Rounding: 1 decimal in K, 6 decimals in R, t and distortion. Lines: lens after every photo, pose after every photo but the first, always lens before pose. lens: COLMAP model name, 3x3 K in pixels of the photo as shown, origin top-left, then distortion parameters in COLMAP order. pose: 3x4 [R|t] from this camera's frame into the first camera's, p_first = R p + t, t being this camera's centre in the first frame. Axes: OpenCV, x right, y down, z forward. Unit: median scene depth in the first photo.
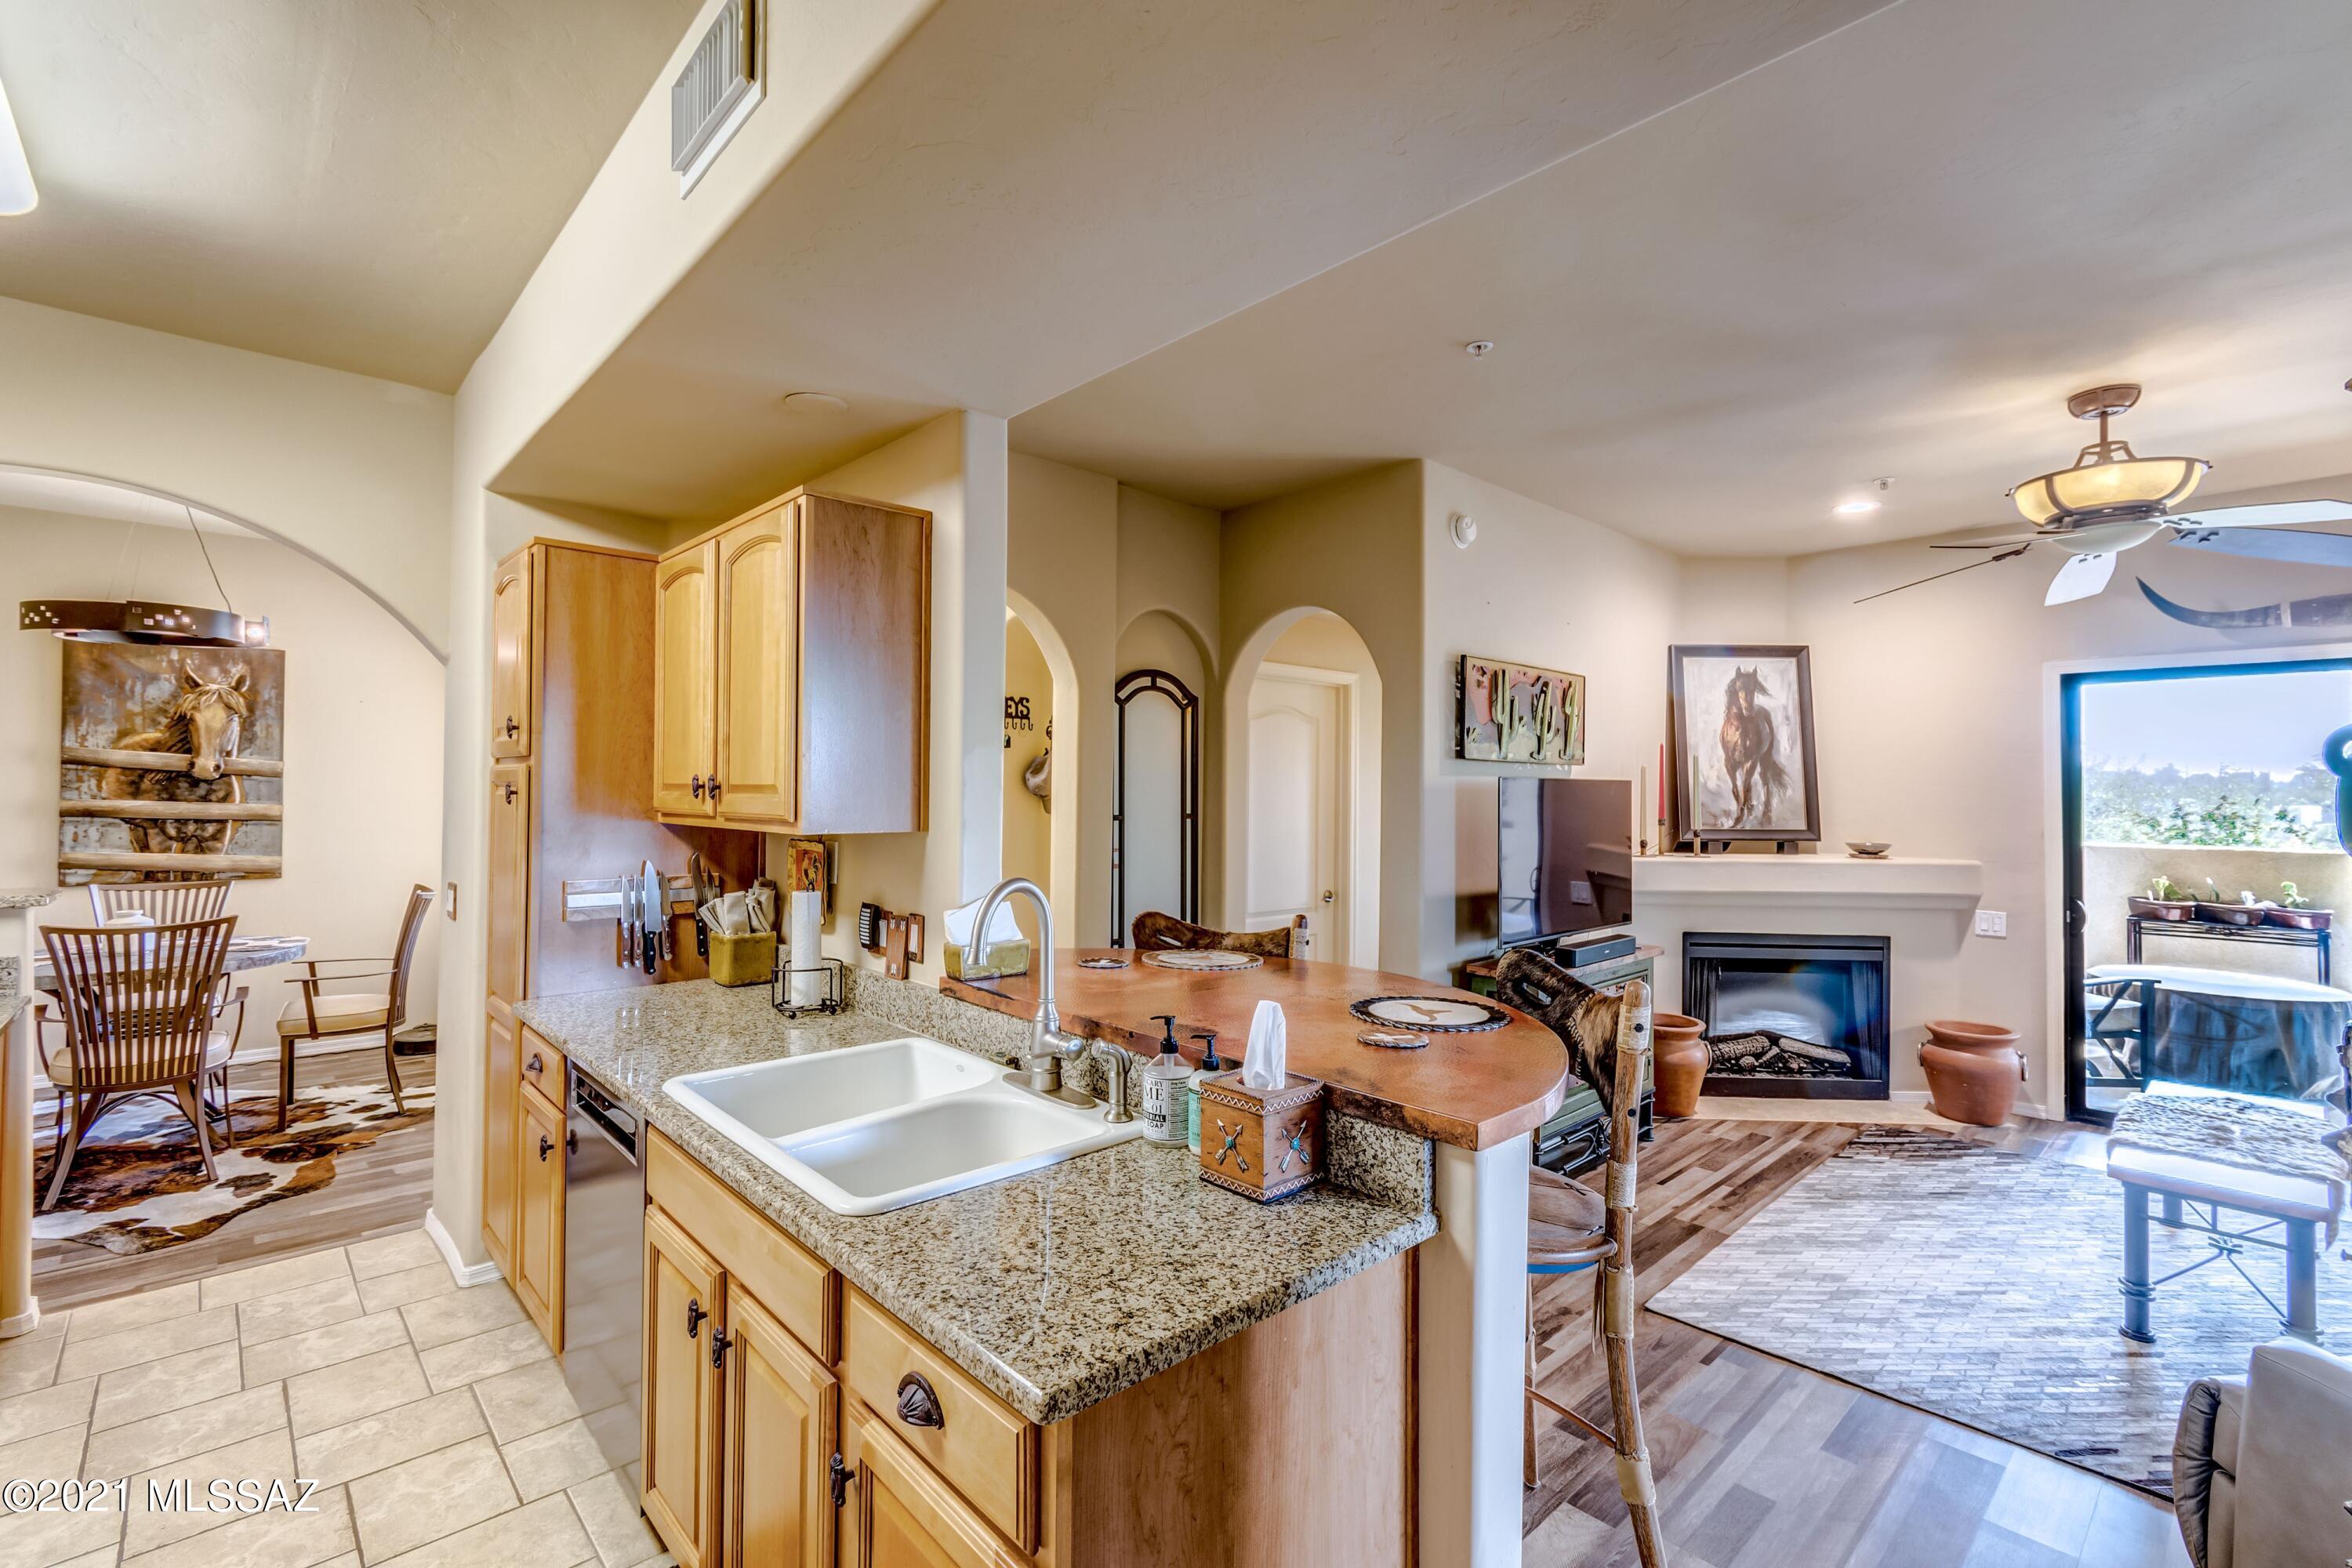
lens RADIAL K [[1035.4, 0, 1191.3], [0, 1035.4, 778.7], [0, 0, 1]] dist [0.000429, -0.000262]
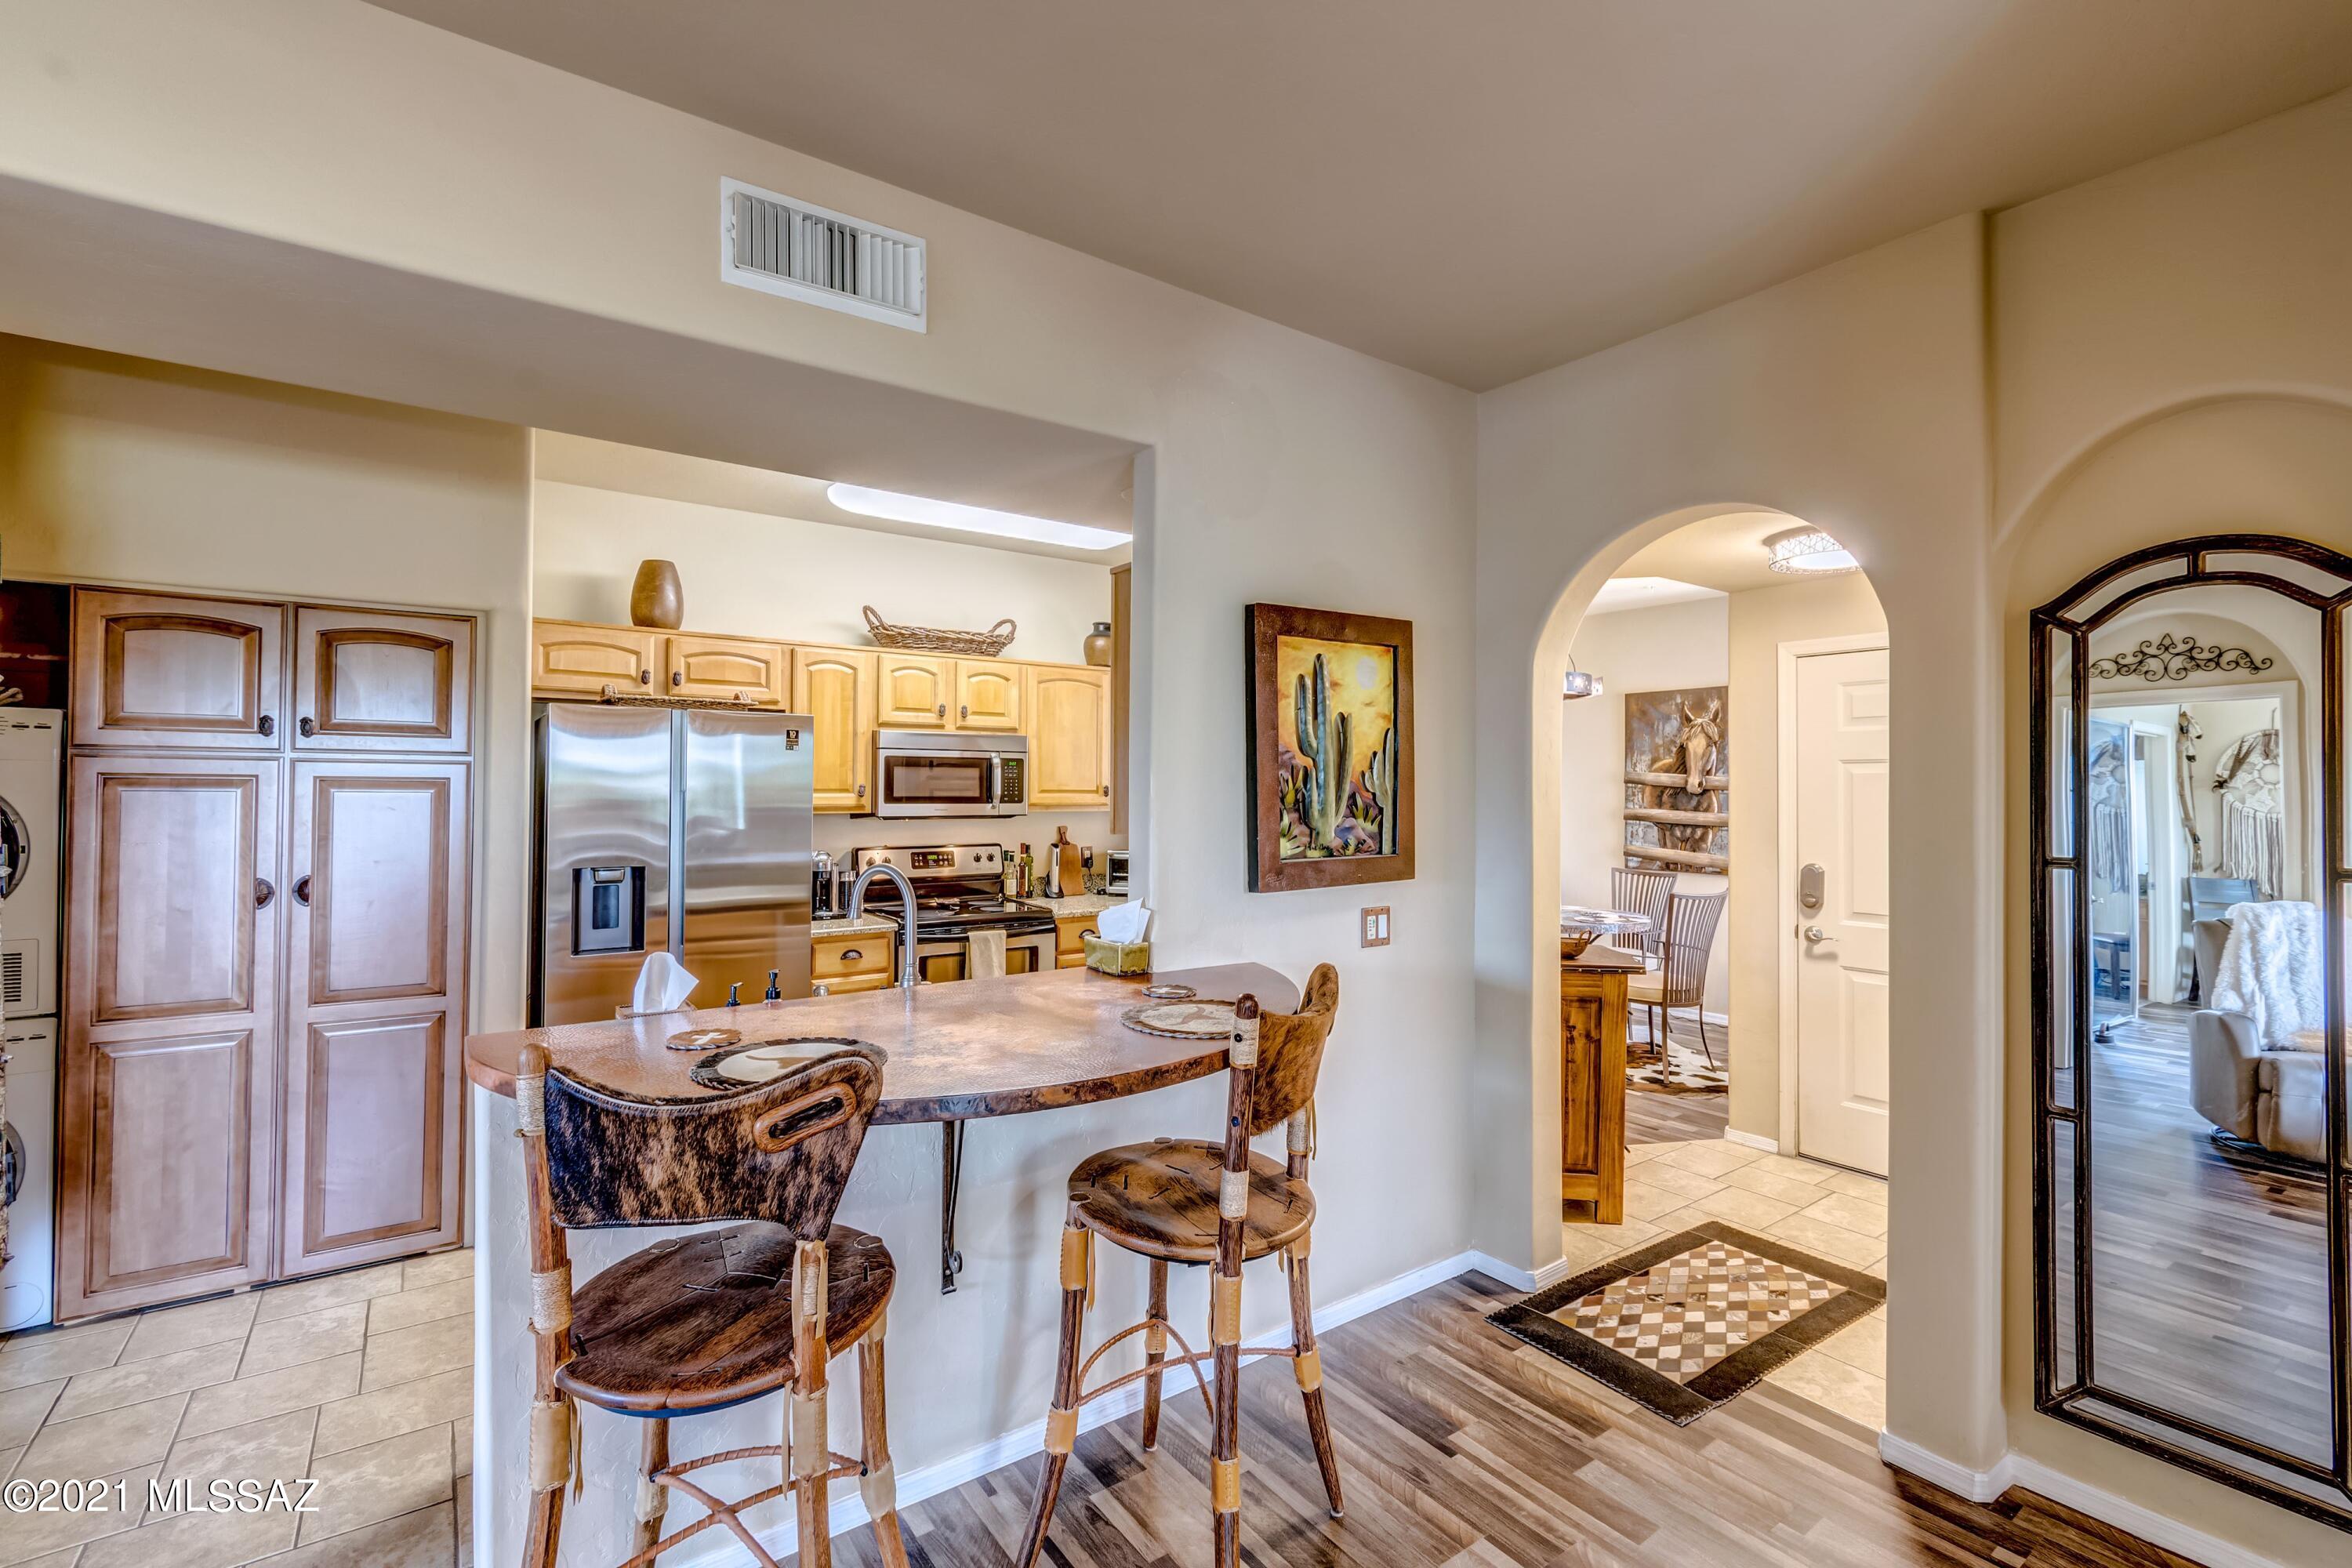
lens RADIAL K [[1035.4, 0, 1191.3], [0, 1035.4, 778.7], [0, 0, 1]] dist [0.000429, -0.000262]
pose [[-0.119344, -0.019268, -0.992666, 0.404009], [0.005608, 0.999783, -0.020081, 0.004562], [0.992837, -0.007963, -0.119210, 0.549949]]
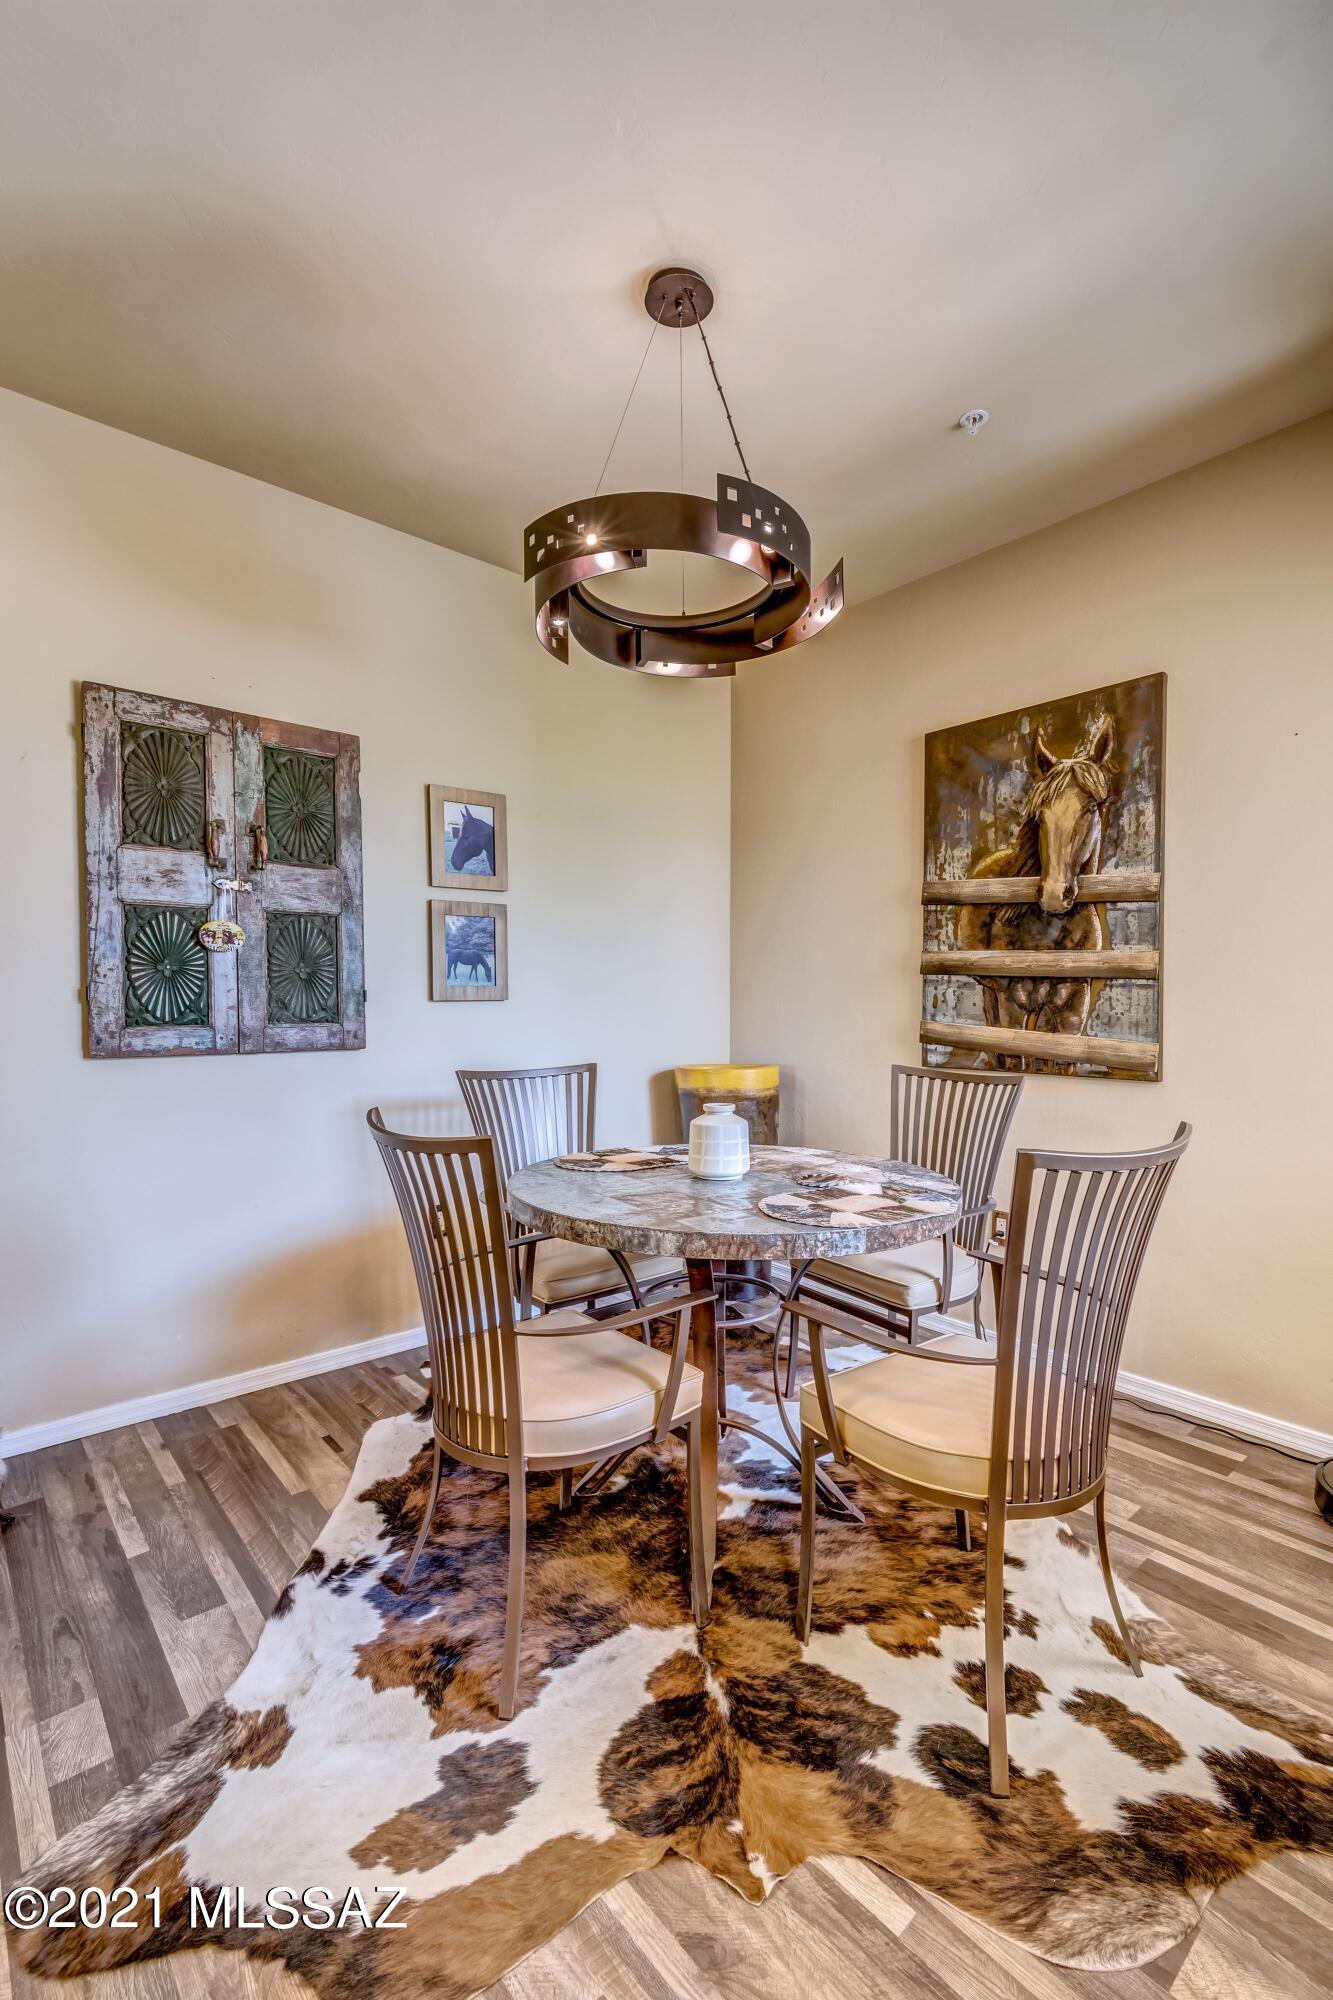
lens RADIAL K [[880.5, 0, 671.1], [0, 880.5, 1015.7], [0, 0, 1]] dist [0.000429, -0.000262]
pose [[-0.041228, 0.008225, -0.999116, -0.420717], [0.007377, 0.999941, 0.007927, 0.058369], [0.999123, -0.007044, -0.041286, 0.810522]]
